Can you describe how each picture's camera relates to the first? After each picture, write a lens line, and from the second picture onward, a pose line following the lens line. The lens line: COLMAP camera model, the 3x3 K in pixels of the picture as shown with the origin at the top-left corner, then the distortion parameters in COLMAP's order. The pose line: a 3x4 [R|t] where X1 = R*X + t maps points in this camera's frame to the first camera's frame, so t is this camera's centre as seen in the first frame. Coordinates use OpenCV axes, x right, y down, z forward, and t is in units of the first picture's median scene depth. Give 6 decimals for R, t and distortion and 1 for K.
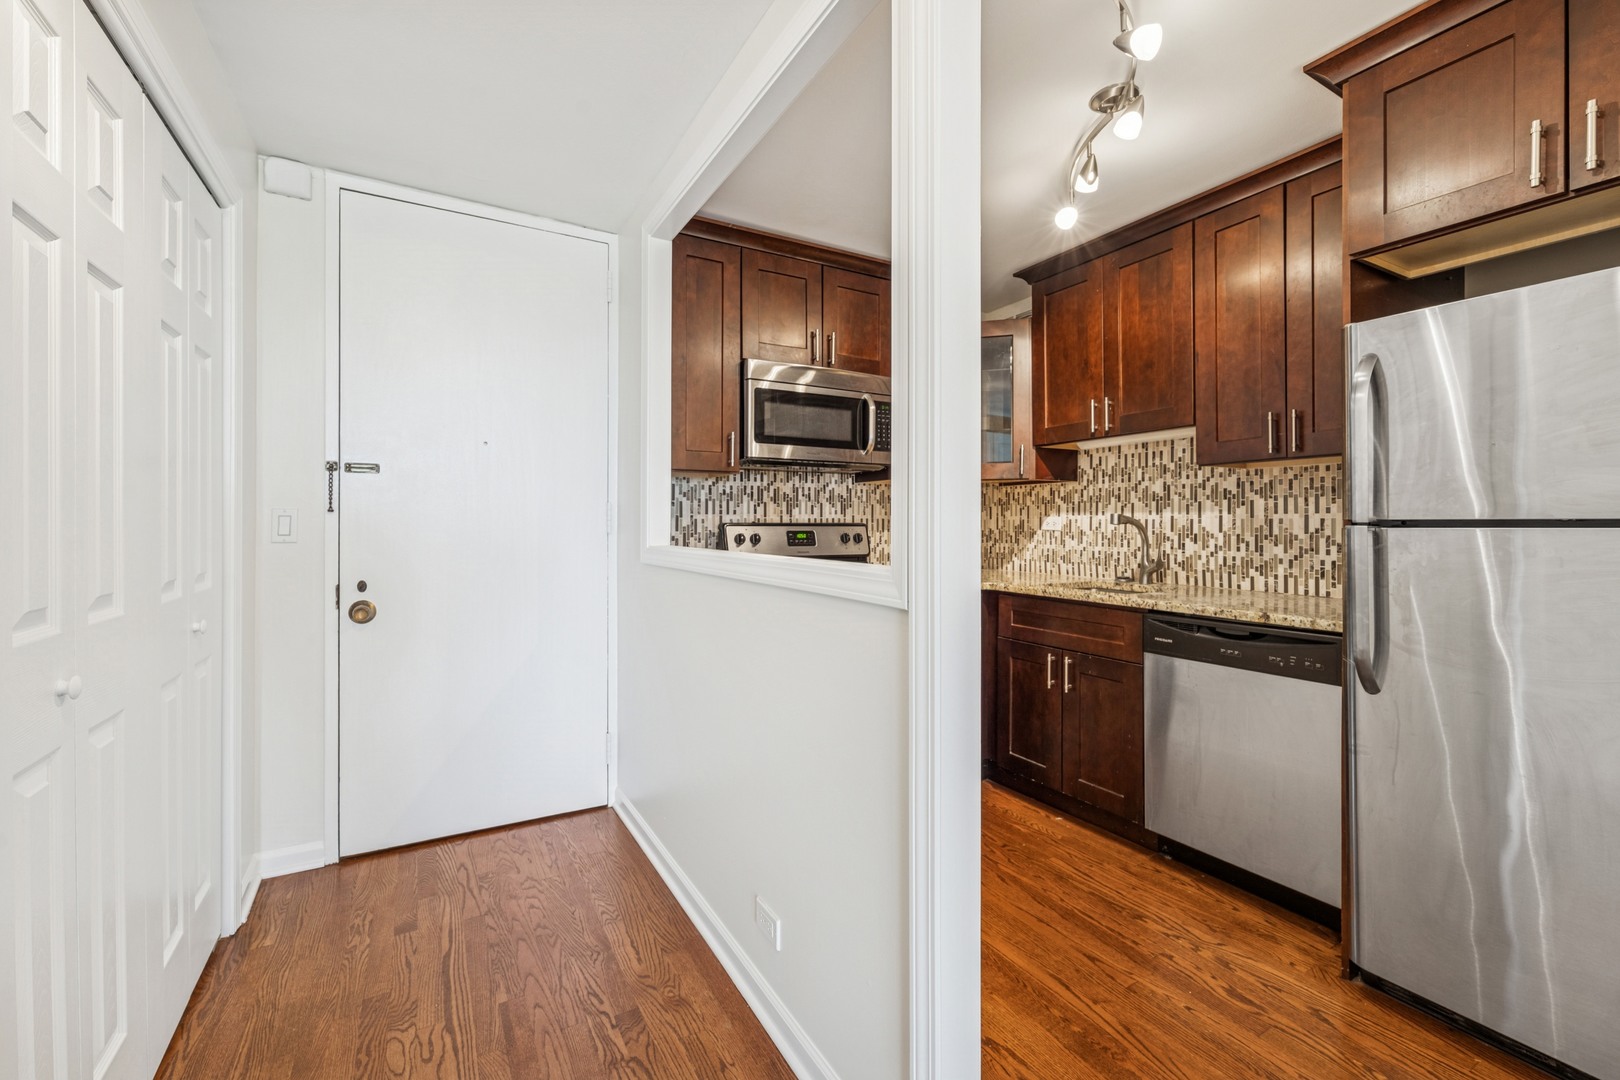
lens RADIAL K [[709.2, 0, 813.8], [0, 709.2, 498.7], [0, 0, 1]] dist [0.000831, 0.000164]
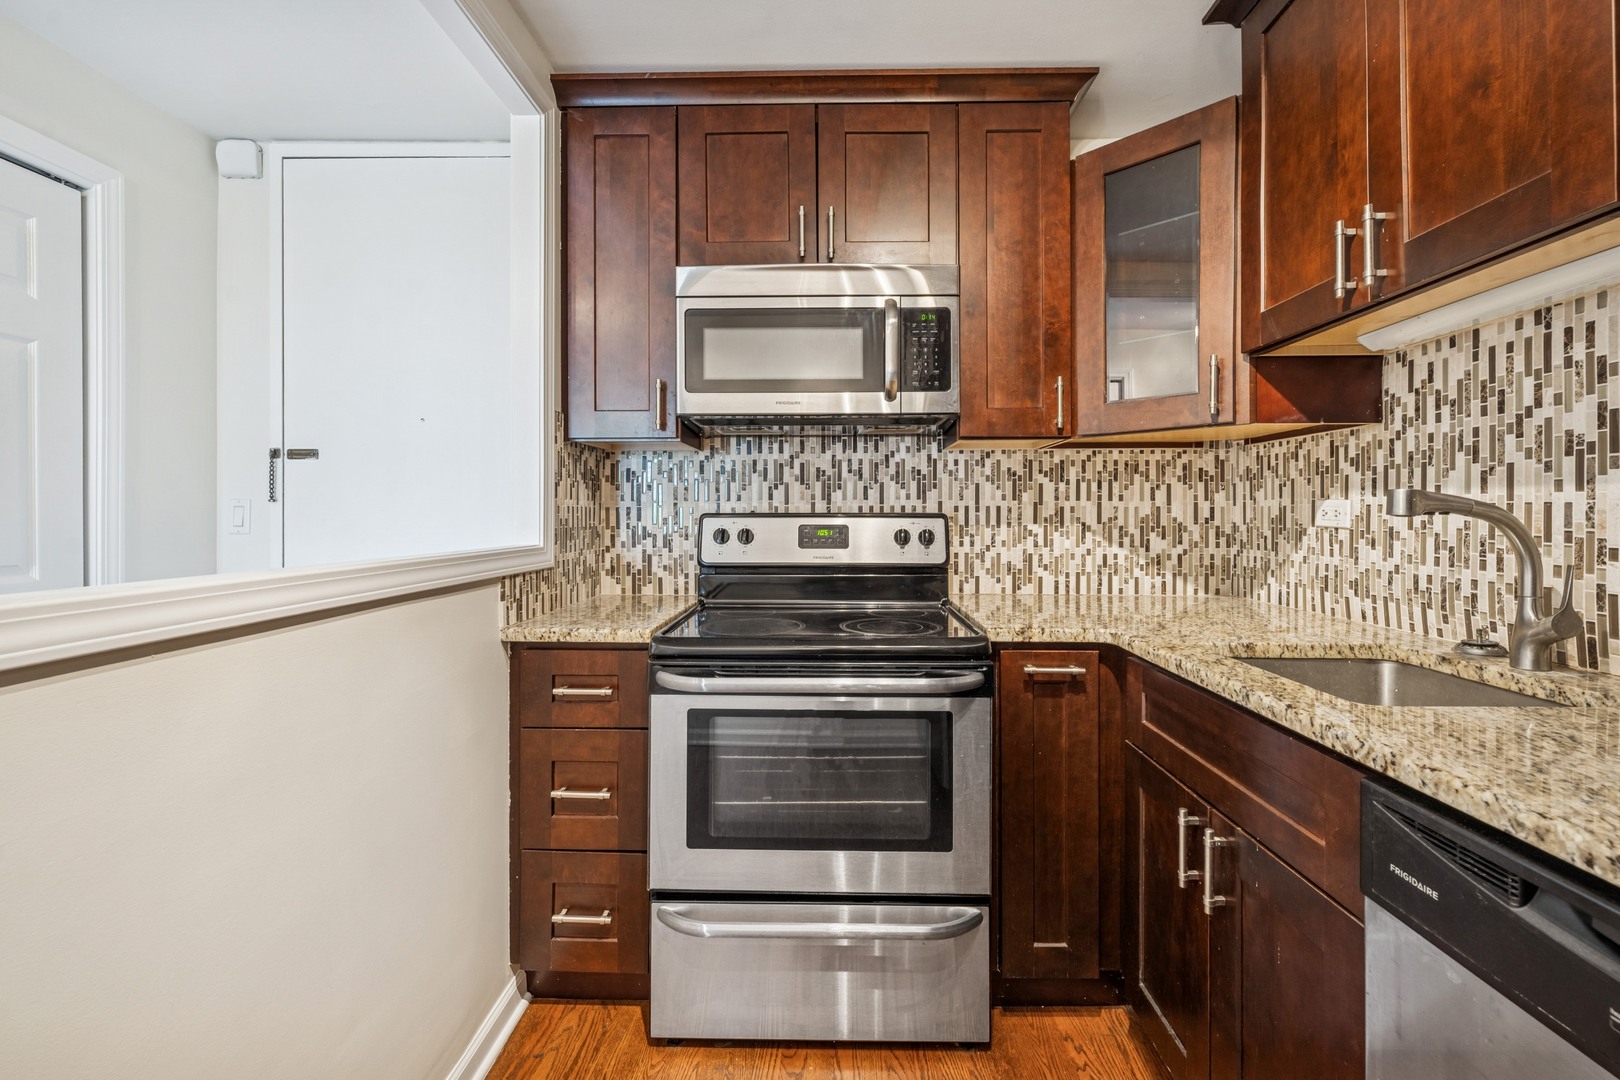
lens RADIAL K [[709.2, 0, 813.8], [0, 709.2, 498.7], [0, 0, 1]] dist [0.000831, 0.000164]
pose [[0.848501, -0.011943, -0.529059, 0.312138], [0.019615, 0.999768, 0.008889, 0.014369], [0.528831, -0.017920, 0.848538, 0.422764]]
